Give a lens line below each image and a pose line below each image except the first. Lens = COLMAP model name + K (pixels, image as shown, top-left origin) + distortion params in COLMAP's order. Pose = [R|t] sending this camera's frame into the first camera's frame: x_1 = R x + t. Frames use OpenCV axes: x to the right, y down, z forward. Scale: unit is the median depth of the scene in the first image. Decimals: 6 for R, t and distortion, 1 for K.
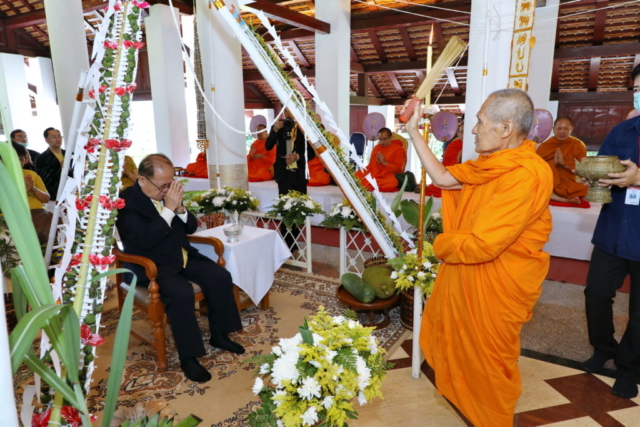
lens RADIAL K [[438.8, 0, 318.8], [0, 438.8, 214.7], [0, 0, 1]] dist [-0.002860, -0.001762]
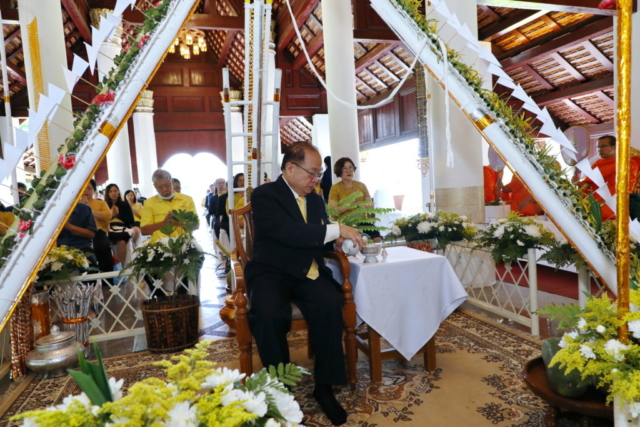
lens RADIAL K [[438.8, 0, 319.4], [0, 438.8, 213.5], [0, 0, 1]] dist [-0.002860, -0.001762]
pose [[0.765636, 0.007907, -0.643225, 0.161828], [-0.088633, 0.991684, -0.093310, 0.042138], [0.637139, 0.128452, 0.759970, 0.276388]]
